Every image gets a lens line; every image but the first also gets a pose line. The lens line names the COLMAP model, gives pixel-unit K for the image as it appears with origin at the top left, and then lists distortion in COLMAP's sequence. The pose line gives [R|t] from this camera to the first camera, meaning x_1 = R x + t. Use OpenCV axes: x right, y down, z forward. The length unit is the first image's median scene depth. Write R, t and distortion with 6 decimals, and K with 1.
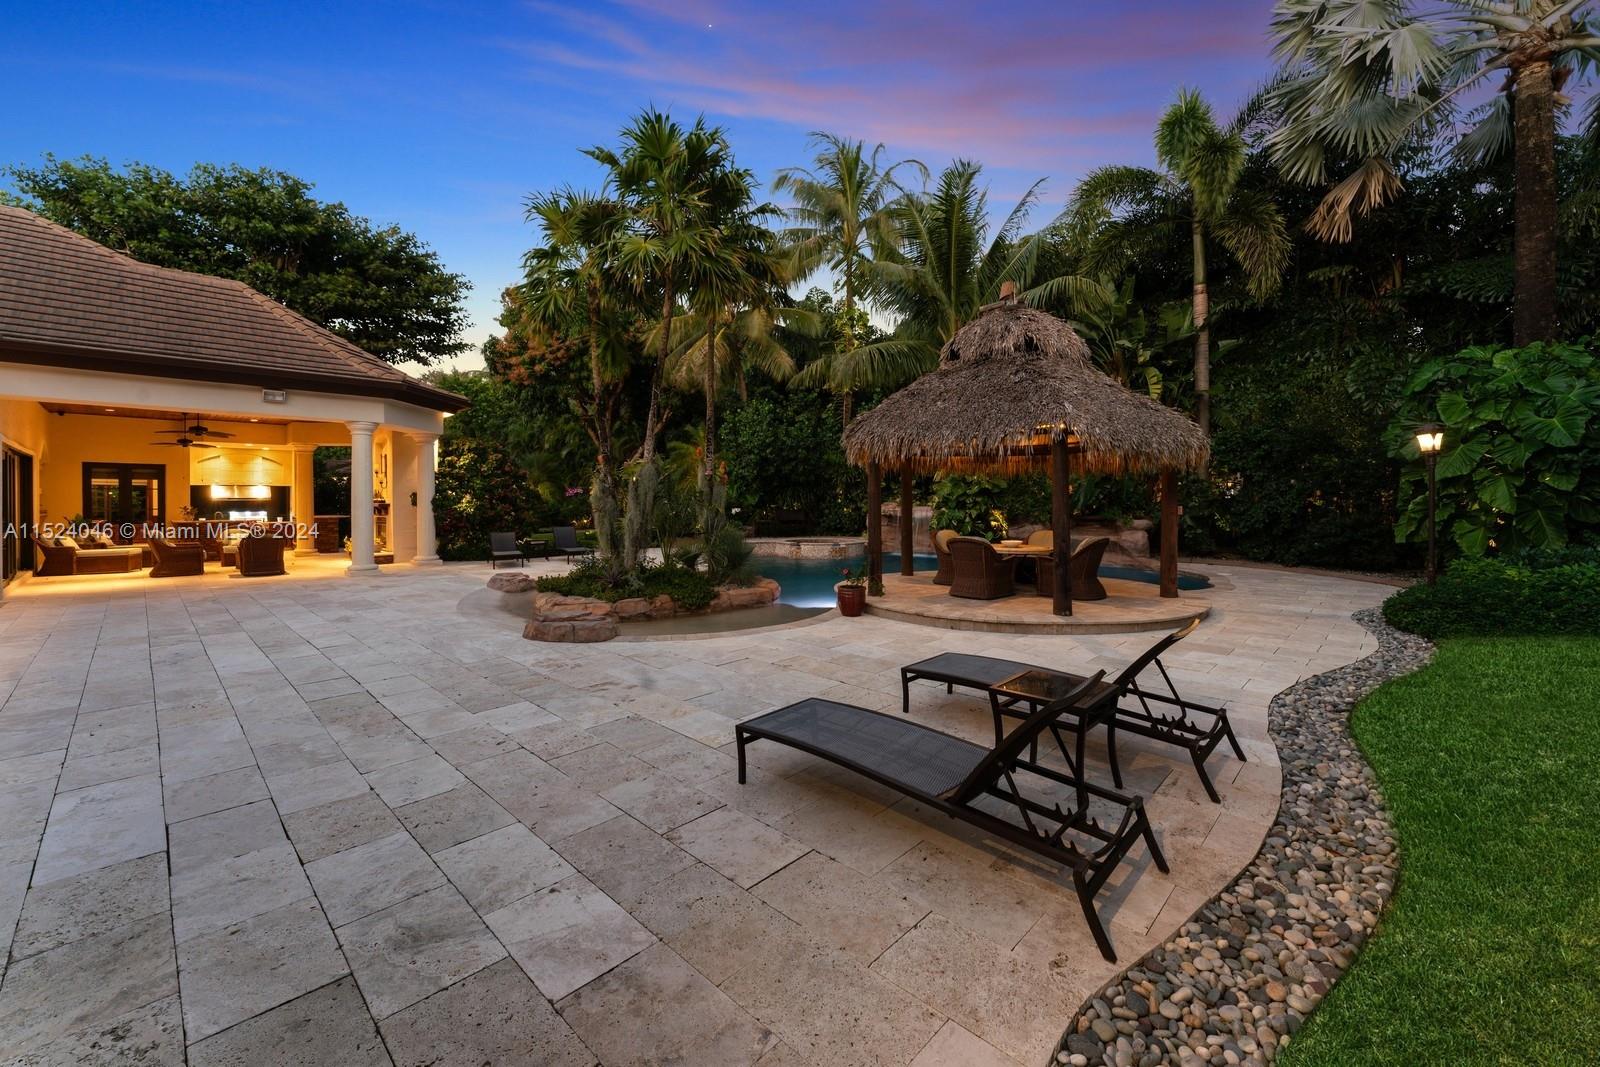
lens RADIAL K [[636.1, 0, 799.5], [0, 636.1, 511.7], [0, 0, 1]] dist [-0.000100, 0.000016]
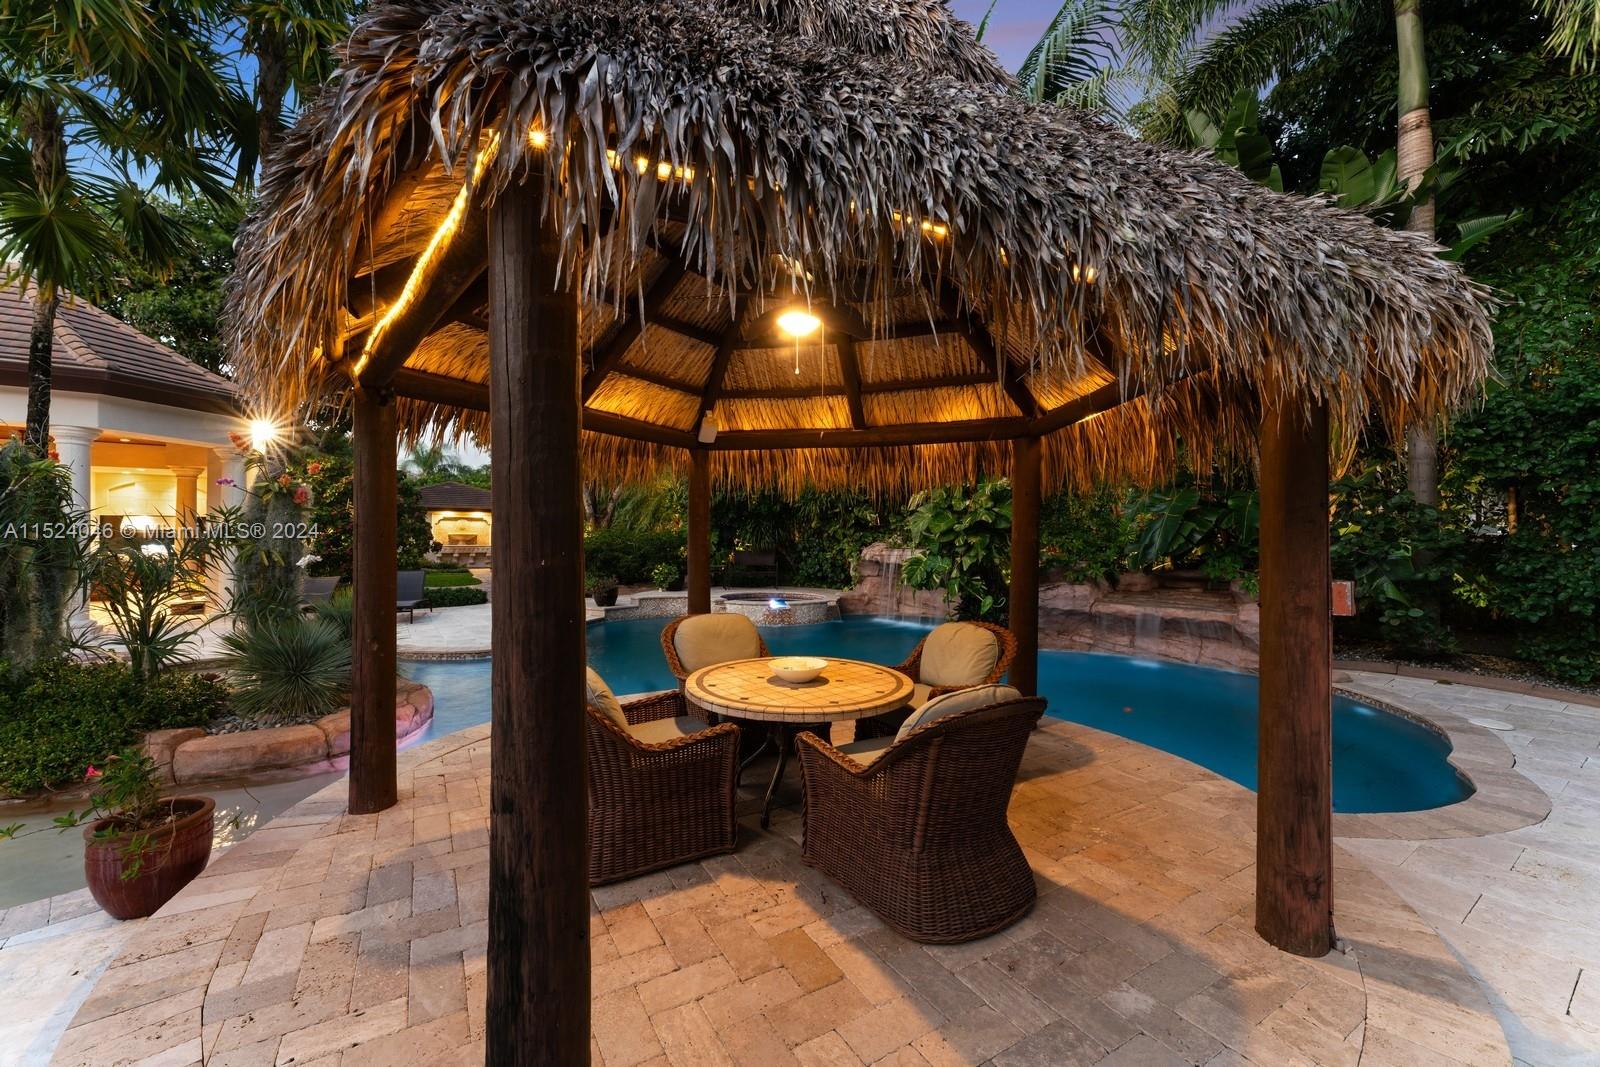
lens RADIAL K [[629.0, 0, 800.0], [0, 629.0, 533.5], [0, 0, 1]] dist [0.001012, 0.000204]
pose [[0.978804, 0.007215, -0.204672, 0.263223], [-0.011498, 0.999739, -0.019743, -0.012831], [0.204476, 0.021678, 0.978632, 0.426969]]
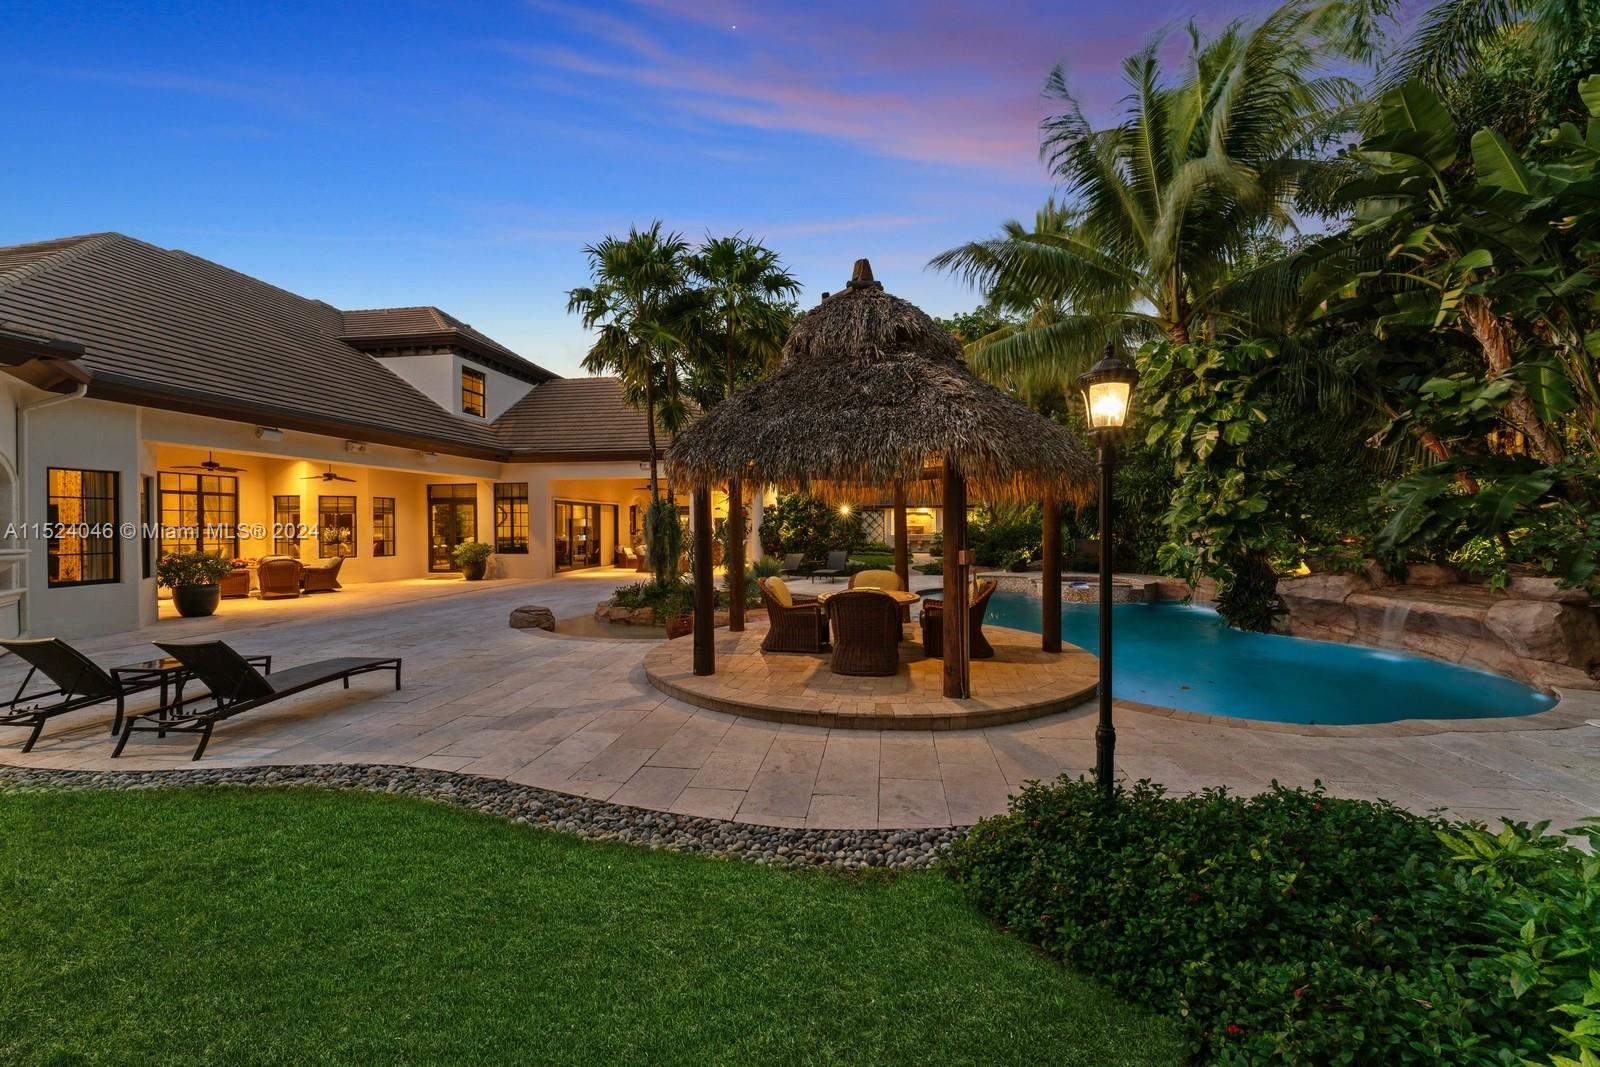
lens RADIAL K [[629.0, 0, 800.0], [0, 629.0, 533.5], [0, 0, 1]] dist [0.001012, 0.000204]
pose [[0.595329, 0.010394, -0.803415, 0.581277], [-0.011009, 0.999928, 0.004779, -0.015315], [0.803407, 0.006000, 0.595401, 0.310251]]
